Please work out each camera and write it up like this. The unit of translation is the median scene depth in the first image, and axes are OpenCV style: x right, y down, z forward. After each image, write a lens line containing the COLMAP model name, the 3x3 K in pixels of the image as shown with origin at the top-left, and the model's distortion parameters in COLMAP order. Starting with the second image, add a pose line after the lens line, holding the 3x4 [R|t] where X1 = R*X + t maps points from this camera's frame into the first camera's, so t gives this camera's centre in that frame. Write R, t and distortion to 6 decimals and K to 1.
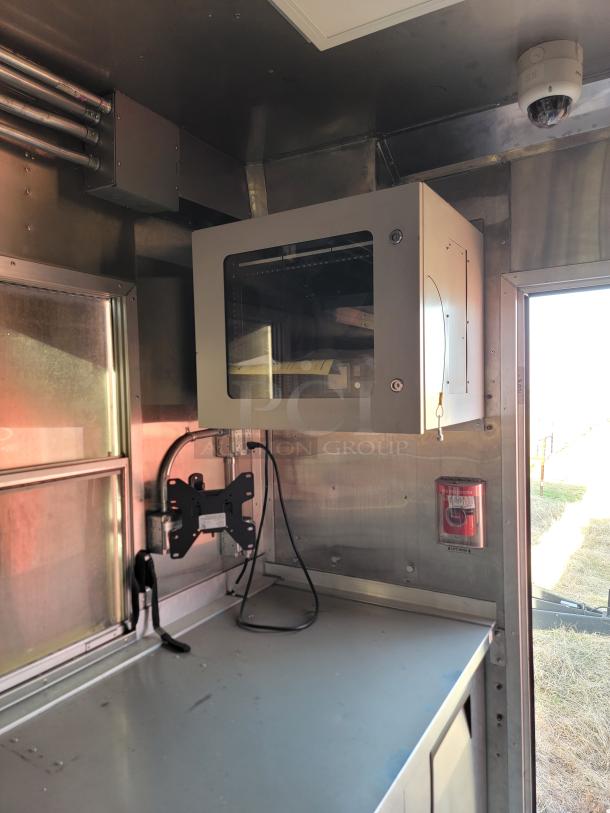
lens RADIAL K [[560.0, 0, 304.9], [0, 560.0, 414.4], [0, 0, 1]] dist [0.082083, -0.072220]
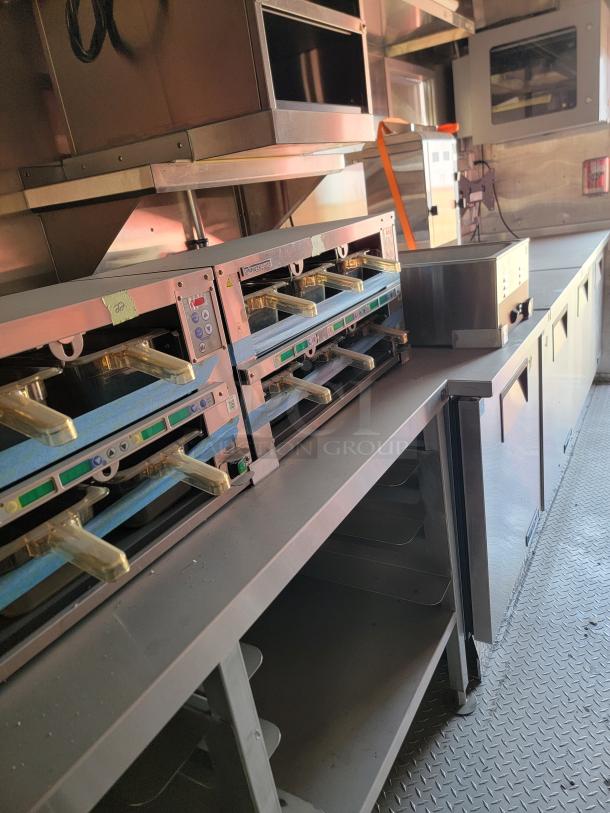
lens RADIAL K [[560.0, 0, 304.9], [0, 560.0, 414.4], [0, 0, 1]] dist [0.082083, -0.072220]
pose [[0.990908, -0.132523, -0.023235, -0.837001], [0.133189, 0.941739, 0.308850, 0.212468], [-0.019048, -0.309136, 0.950827, -1.204254]]
